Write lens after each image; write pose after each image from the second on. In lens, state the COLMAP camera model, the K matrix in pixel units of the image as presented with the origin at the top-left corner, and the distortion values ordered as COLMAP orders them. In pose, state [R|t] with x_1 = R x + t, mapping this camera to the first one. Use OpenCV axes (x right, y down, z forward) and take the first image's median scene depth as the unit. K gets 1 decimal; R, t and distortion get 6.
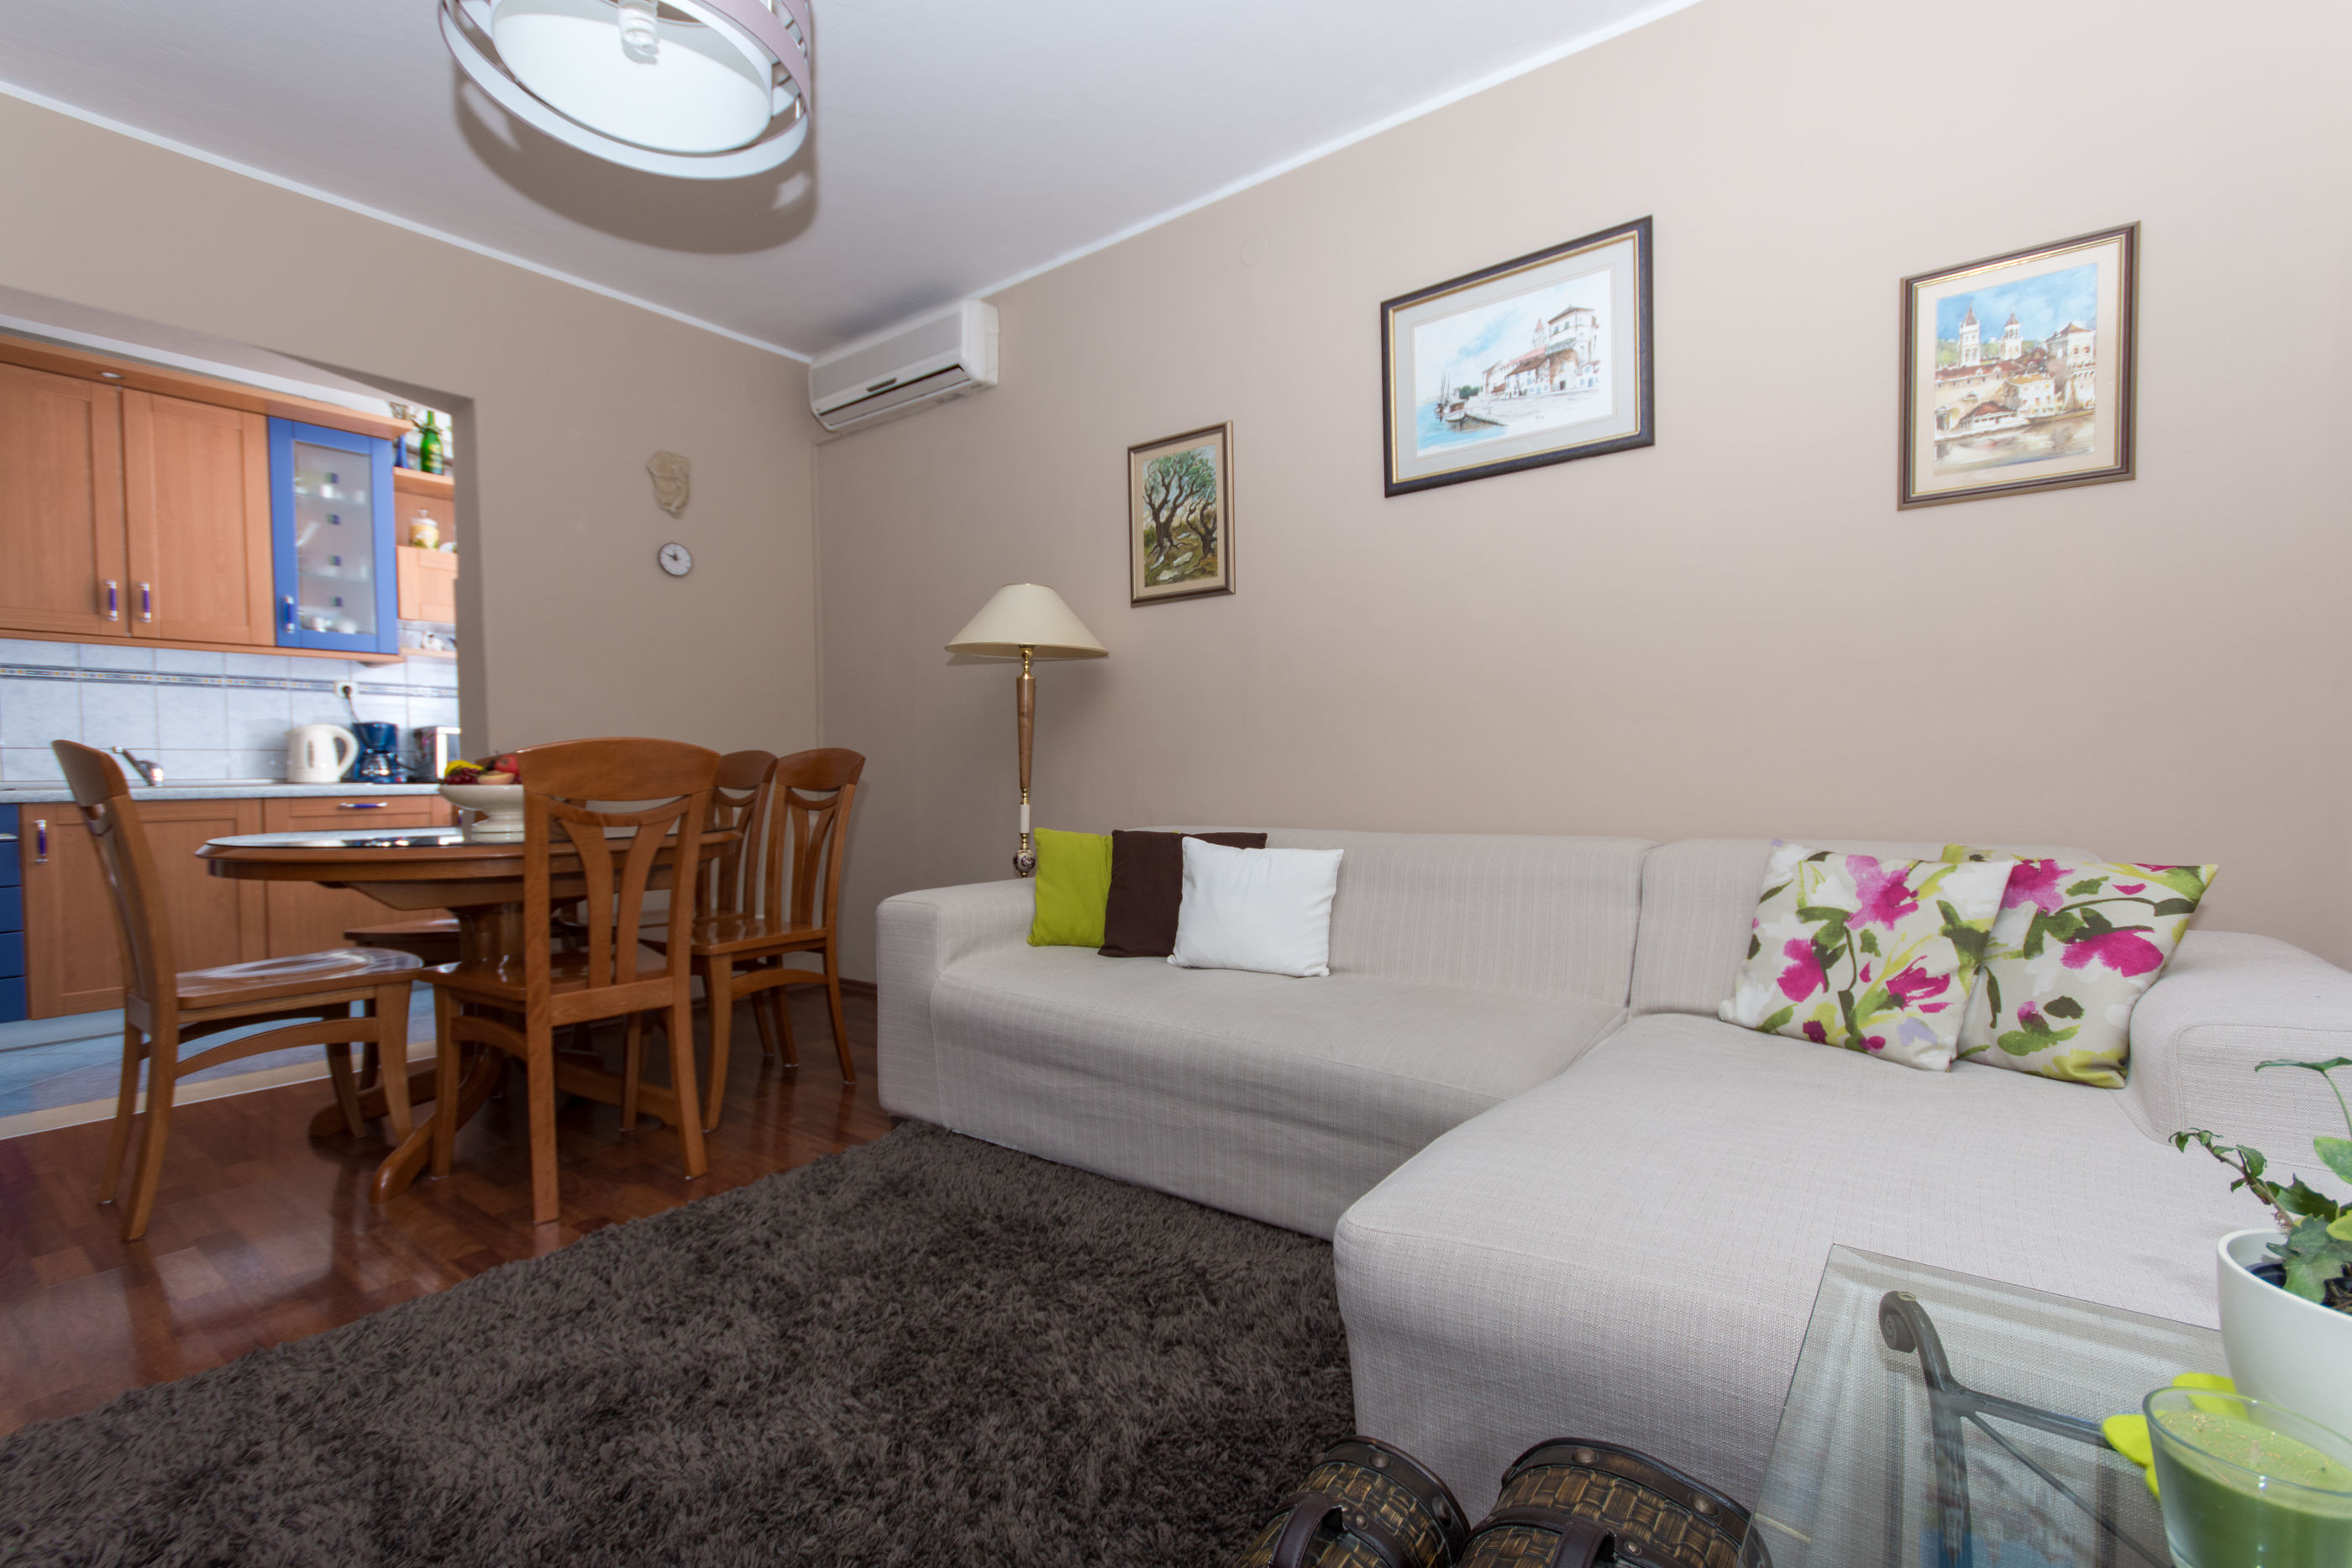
lens RADIAL K [[1050.7, 0, 1176.3], [0, 1050.7, 793.6], [0, 0, 1]] dist [0.004568, 0.000708]
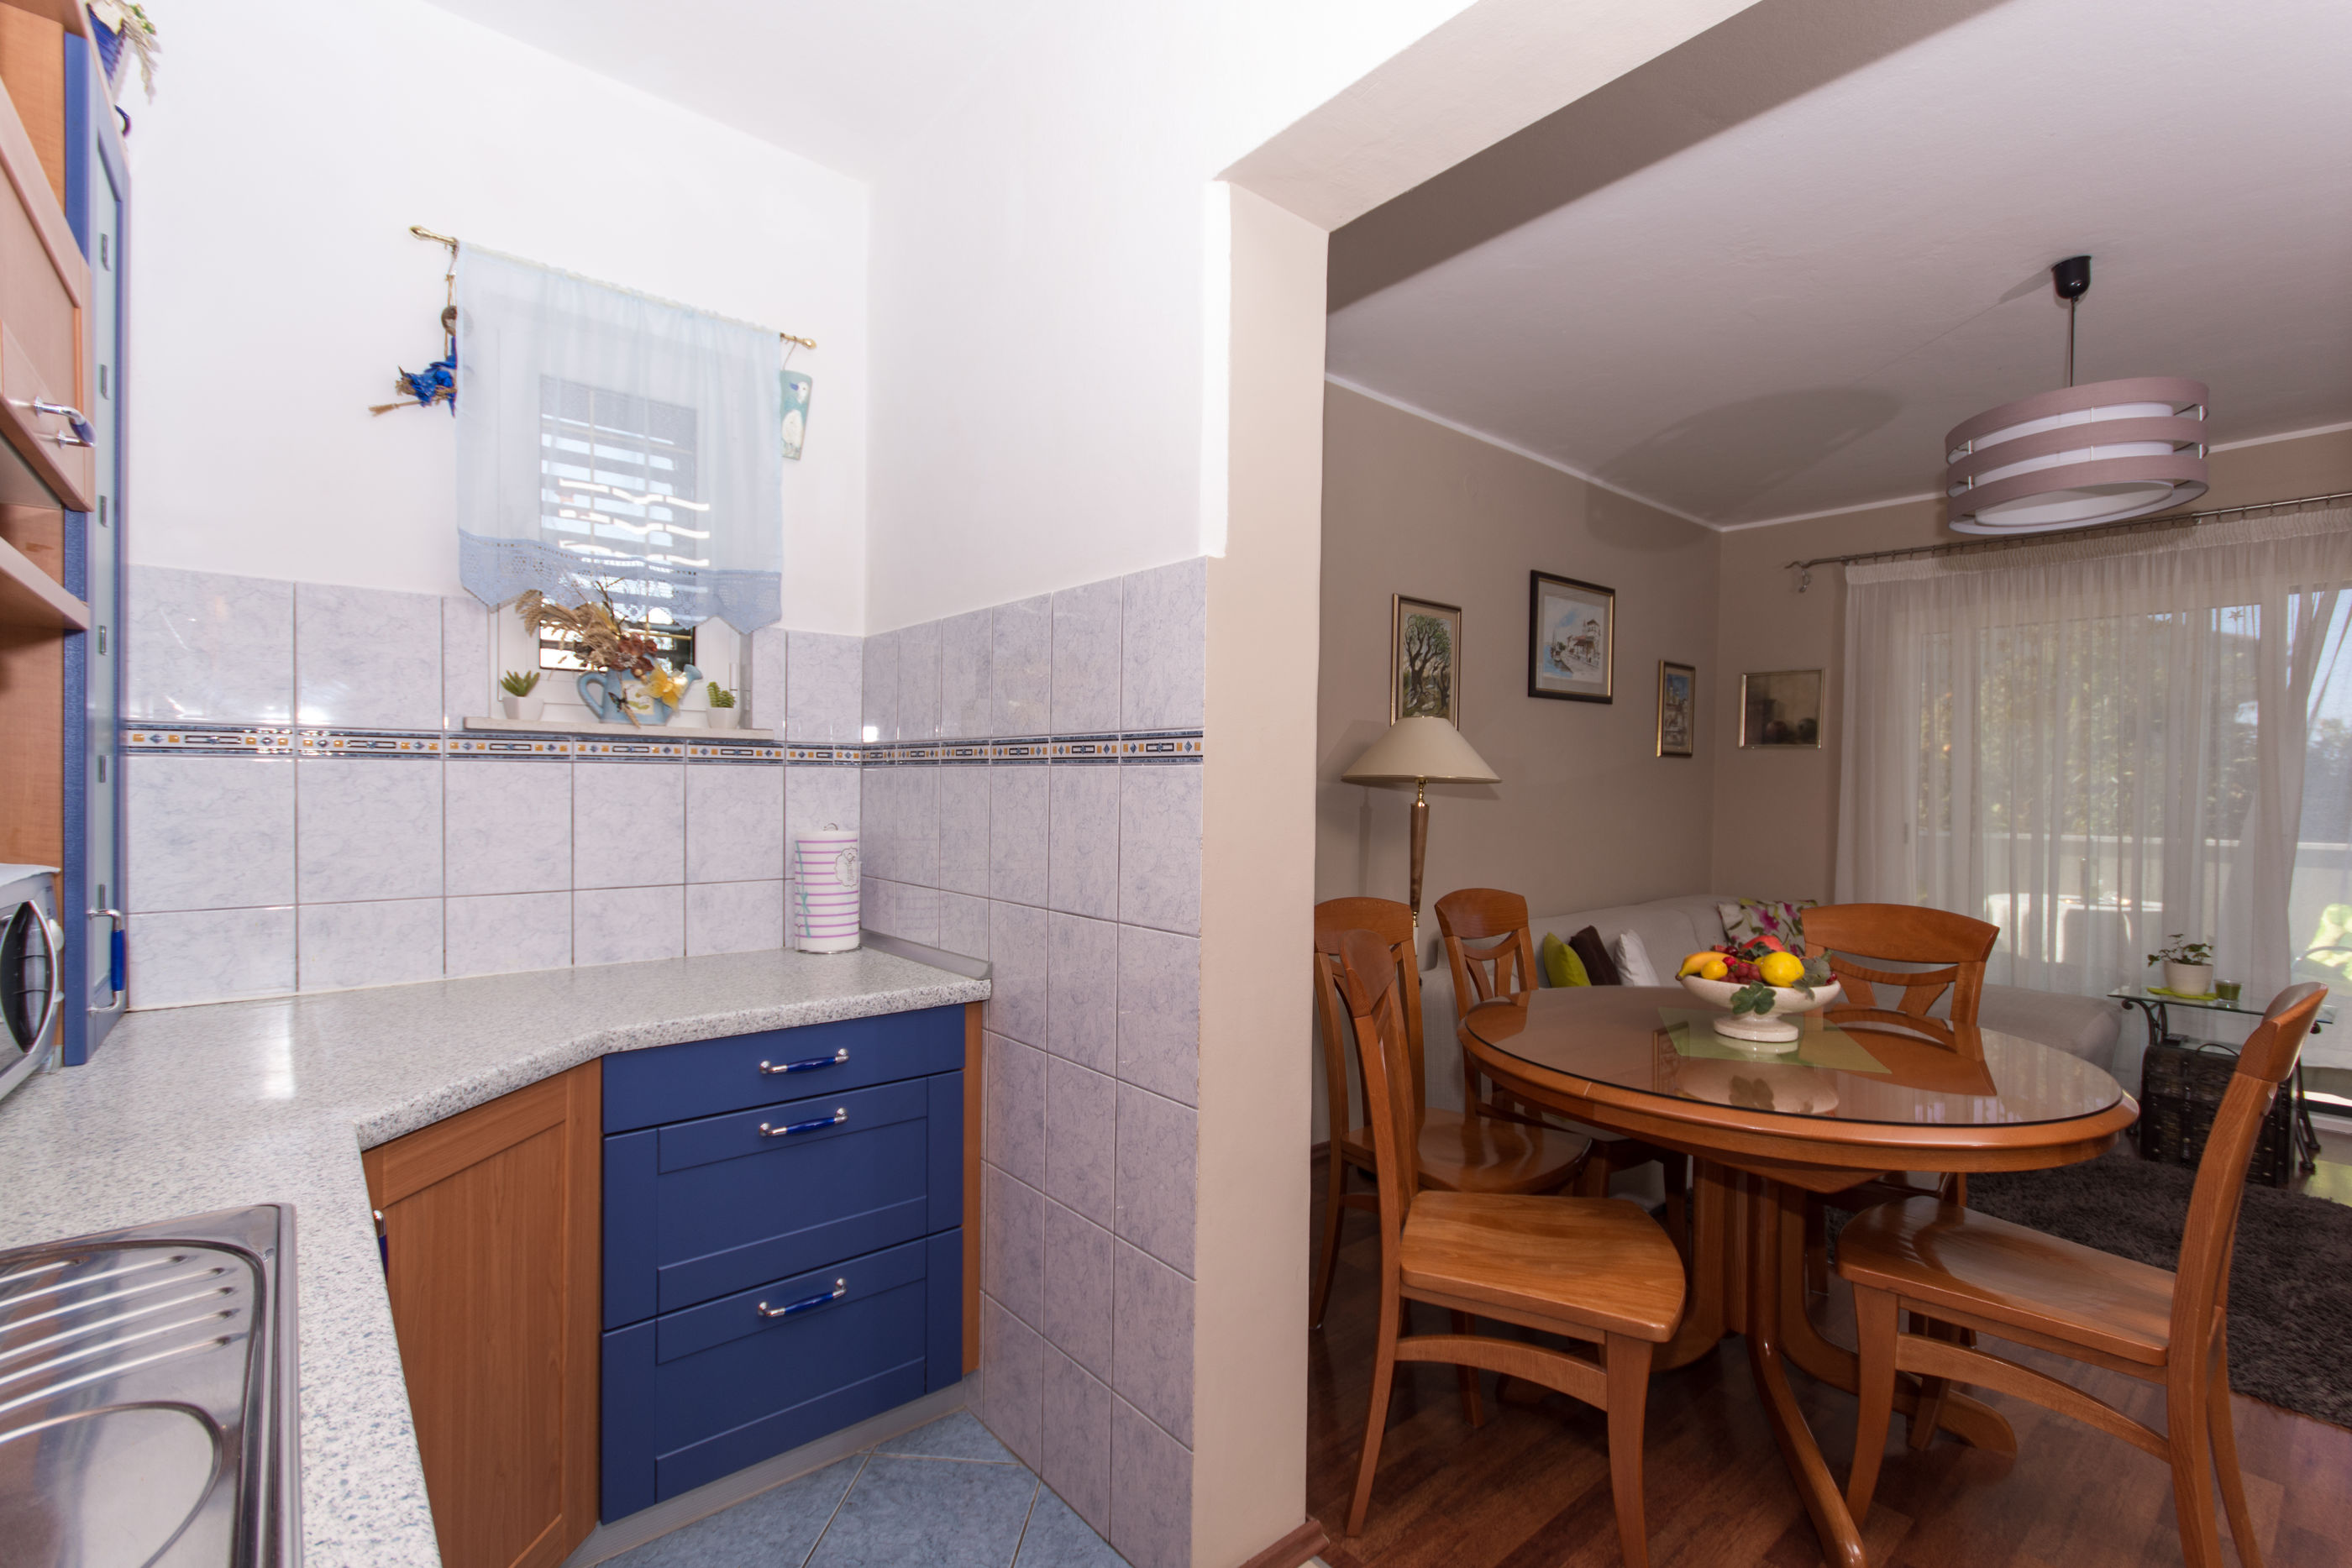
lens RADIAL K [[1050.7, 0, 1187.1], [0, 1050.7, 802.8], [0, 0, 1]] dist [0.004568, 0.000708]
pose [[0.214317, -0.001506, 0.976763, -1.222313], [0.007391, 0.999973, -0.000080, -0.114535], [-0.976736, 0.007237, 0.214322, 1.013162]]
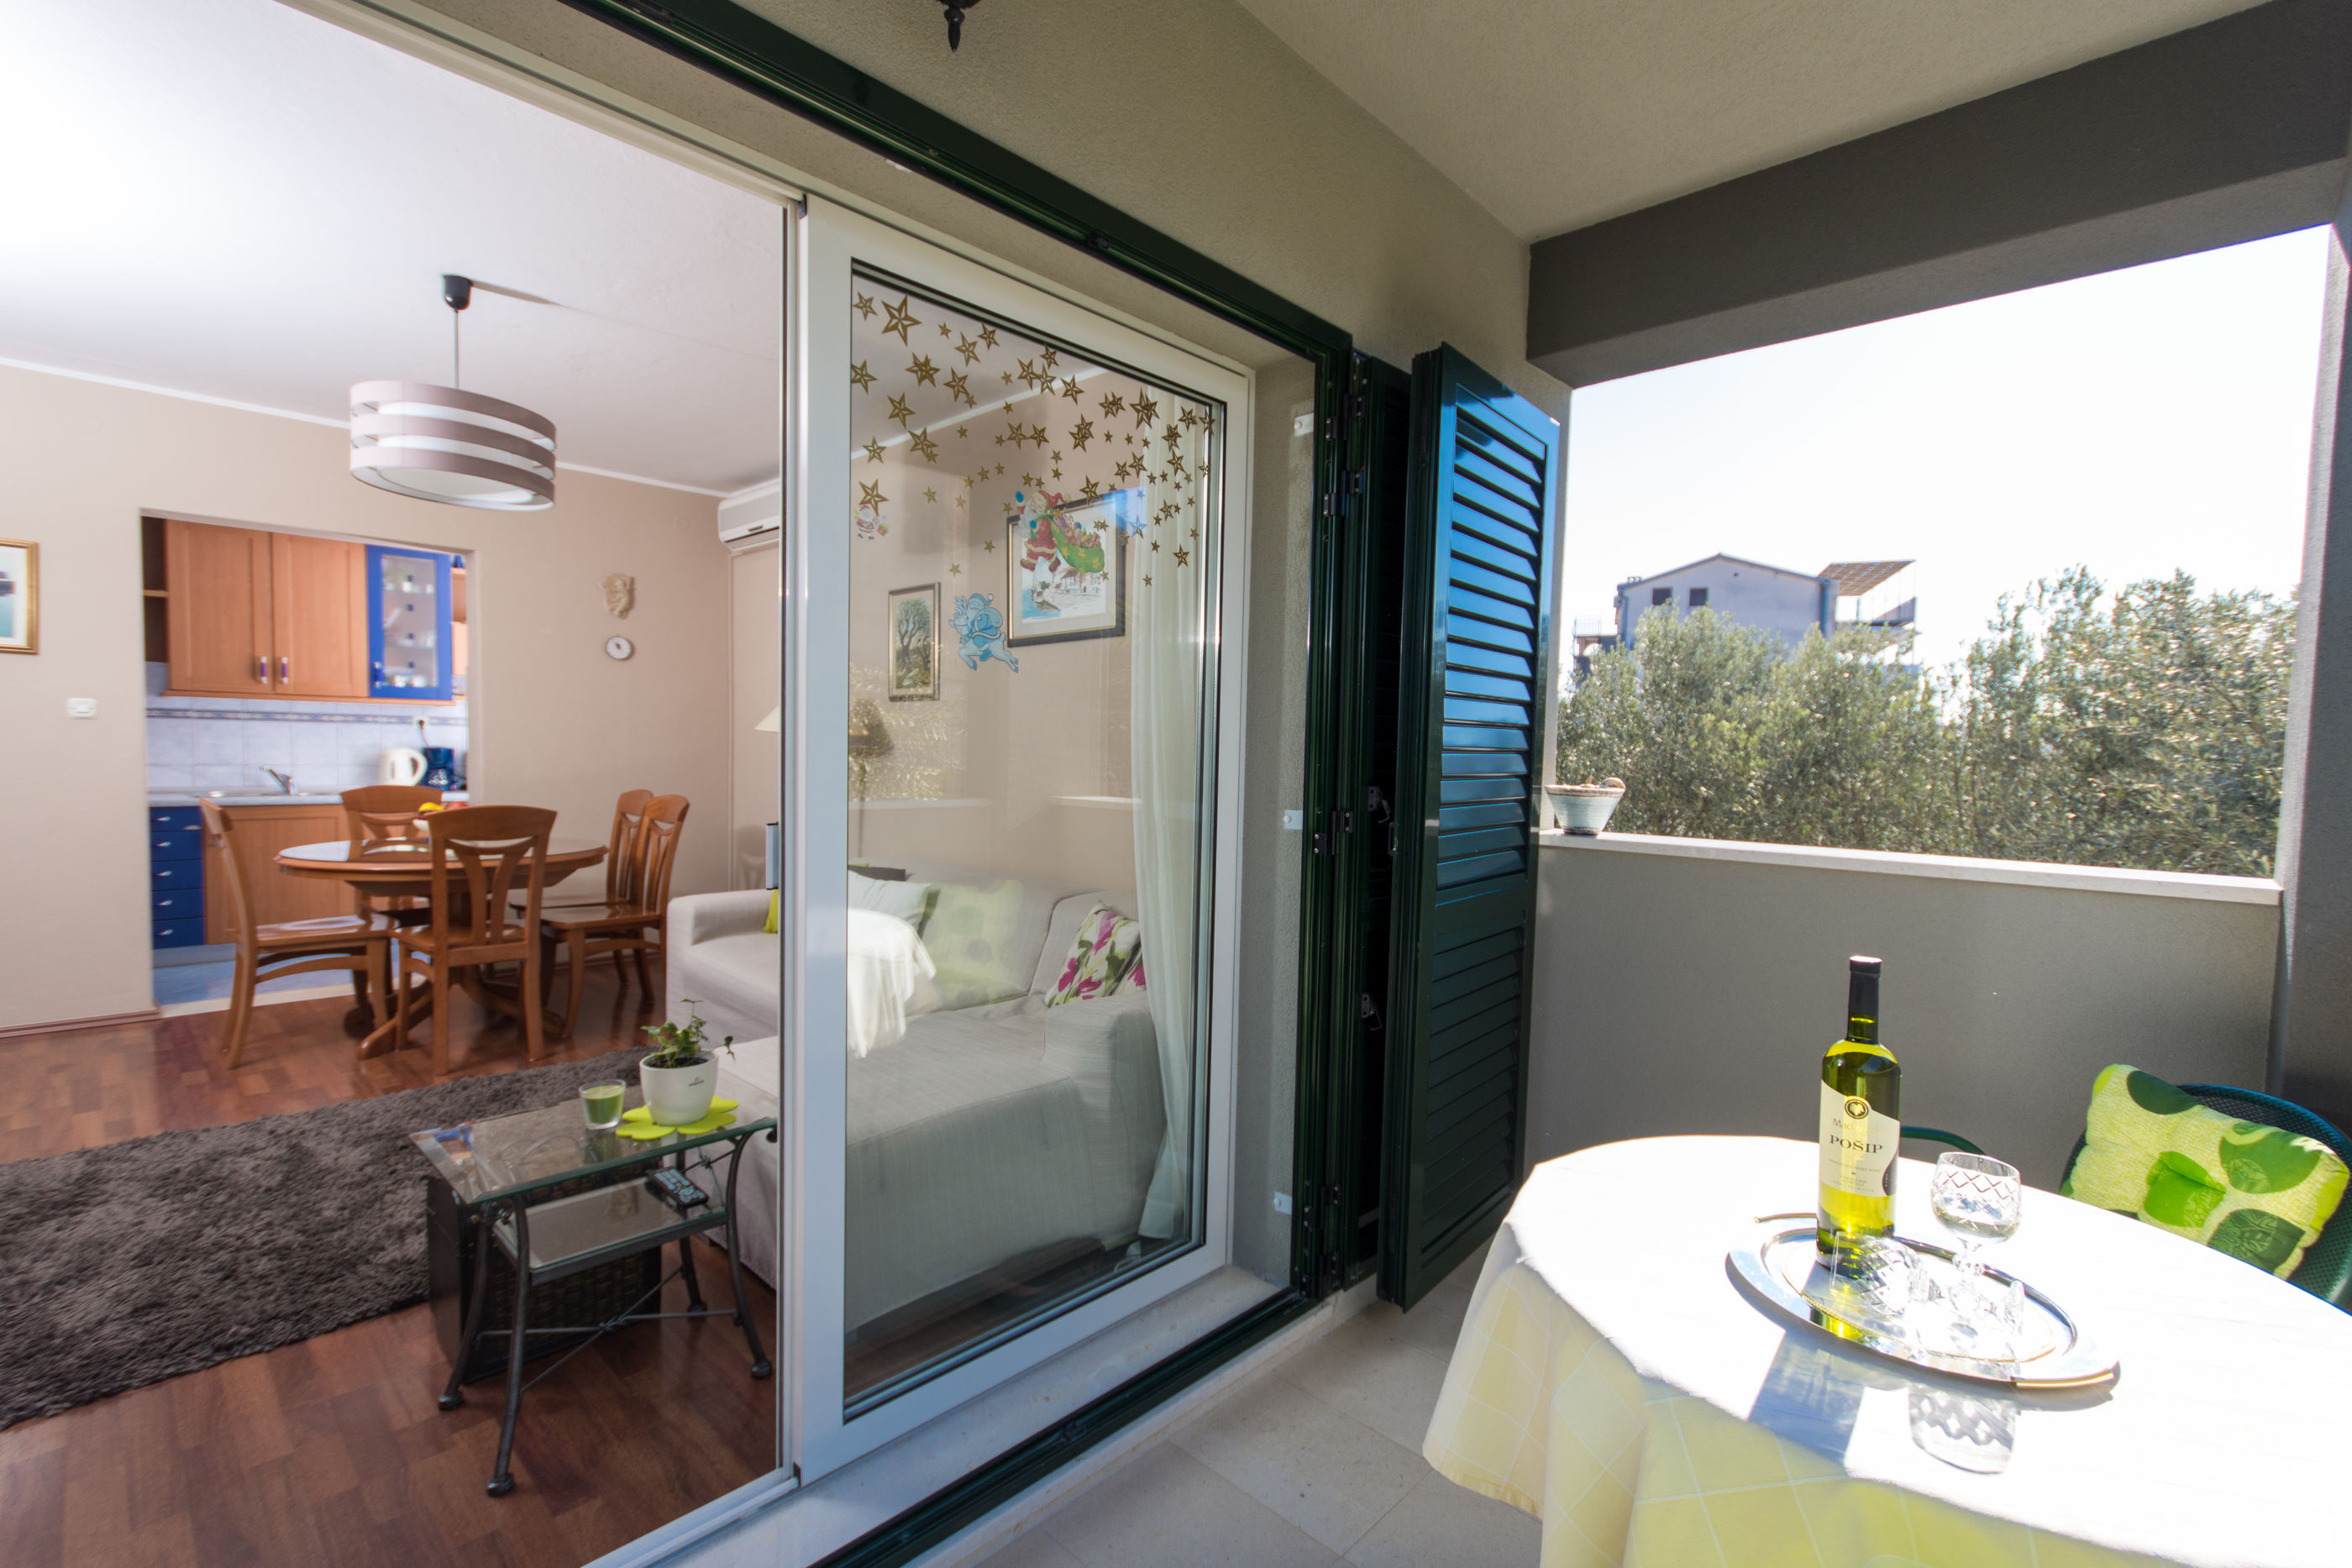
lens RADIAL K [[1050.7, 0, 1191.6], [0, 1050.7, 788.9], [0, 0, 1]] dist [0.004568, 0.000708]
pose [[0.993589, 0.036447, -0.107019, 0.550586], [-0.034100, 0.999138, 0.023678, -0.109205], [0.107789, -0.019876, 0.993975, -0.412595]]
